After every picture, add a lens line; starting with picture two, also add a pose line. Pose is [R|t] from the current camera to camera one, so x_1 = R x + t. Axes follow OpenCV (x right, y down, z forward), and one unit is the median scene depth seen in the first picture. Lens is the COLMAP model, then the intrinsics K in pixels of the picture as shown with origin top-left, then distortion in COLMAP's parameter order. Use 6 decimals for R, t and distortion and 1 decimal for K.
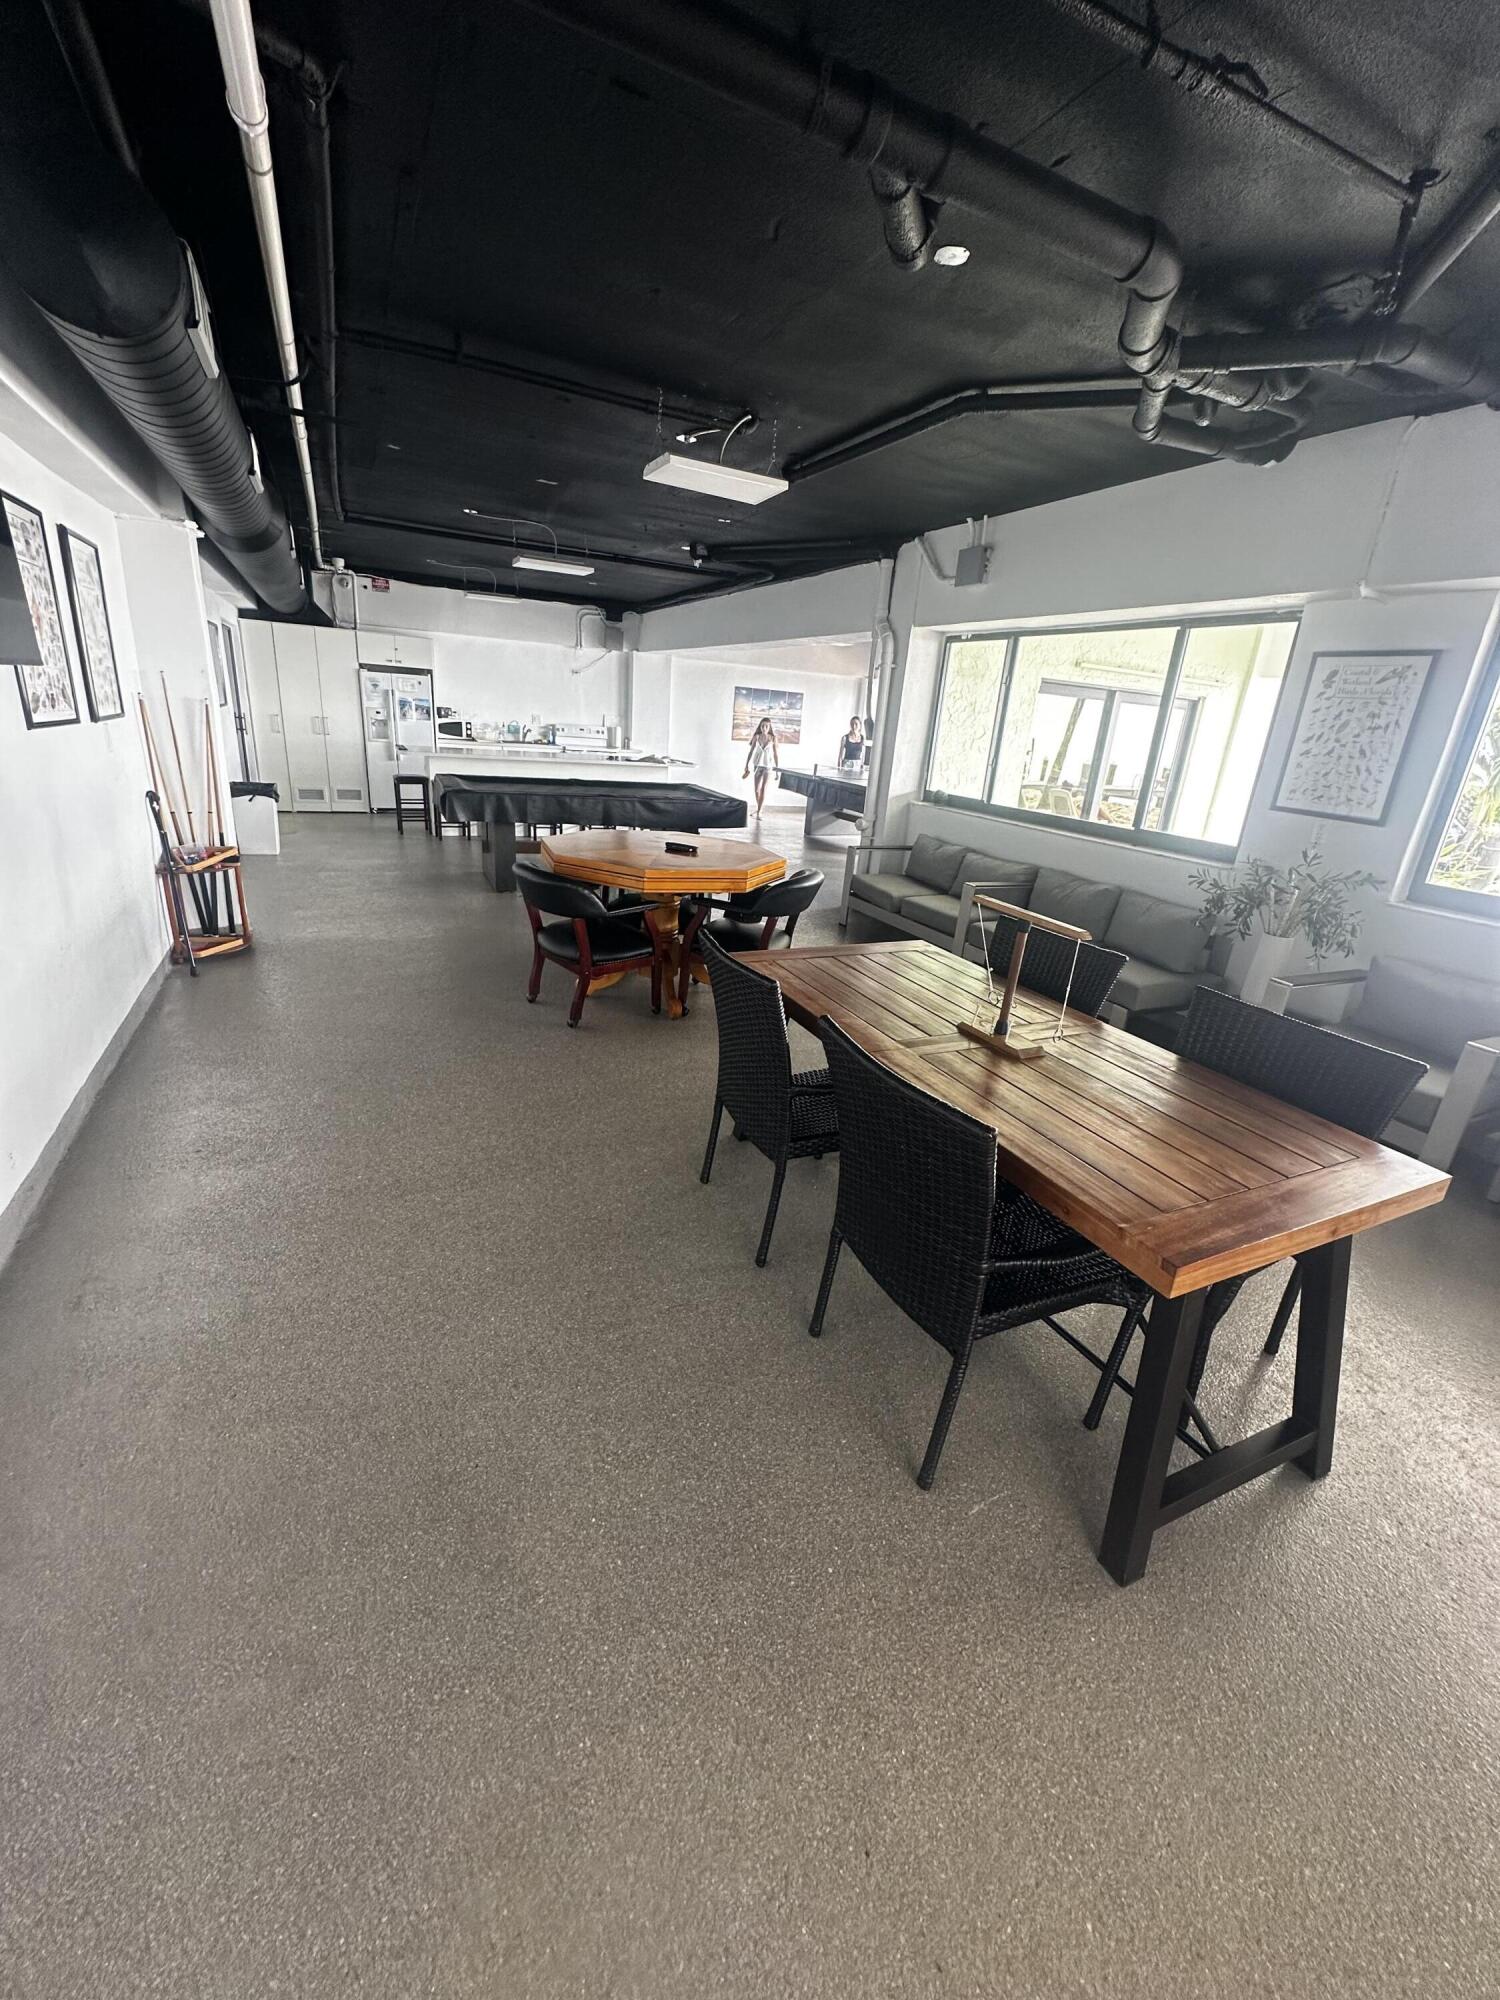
lens RADIAL K [[818.0, 0, 743.2], [0, 818.0, 1006.2], [0, 0, 1]] dist [-0.013922, 0.000753]
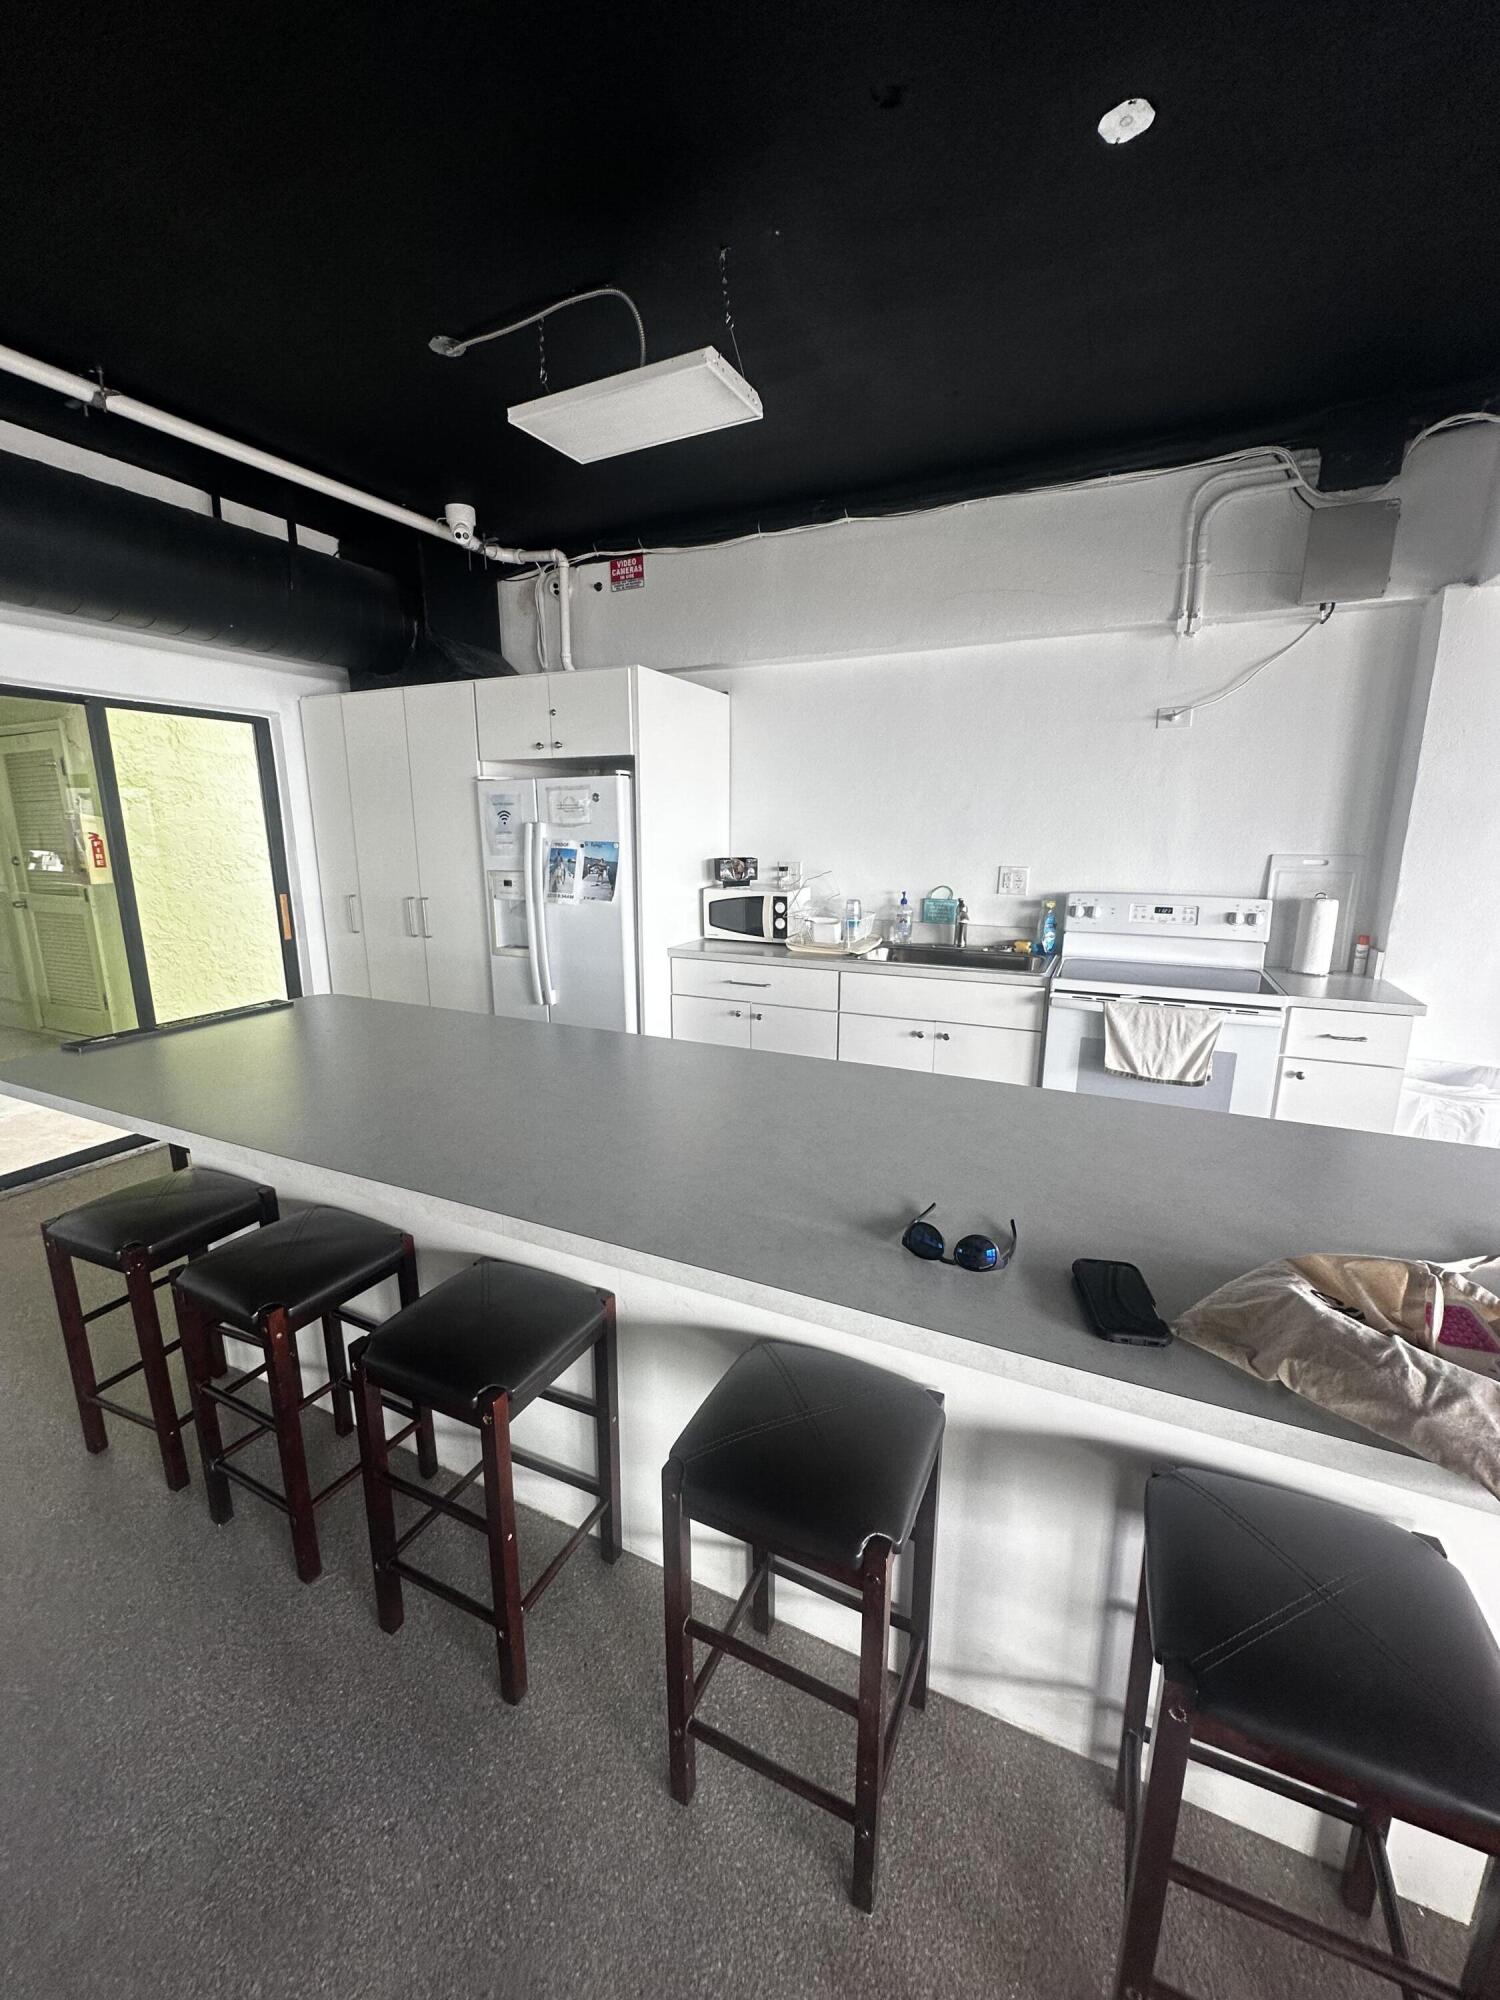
lens RADIAL K [[818.0, 0, 729.4], [0, 818.0, 999.3], [0, 0, 1]] dist [-0.013922, 0.000753]
pose [[0.618394, 0.091819, -0.780486, -0.075763], [-0.218191, 0.974165, -0.058273, -0.281658], [0.754971, 0.206331, 0.622452, 0.779084]]
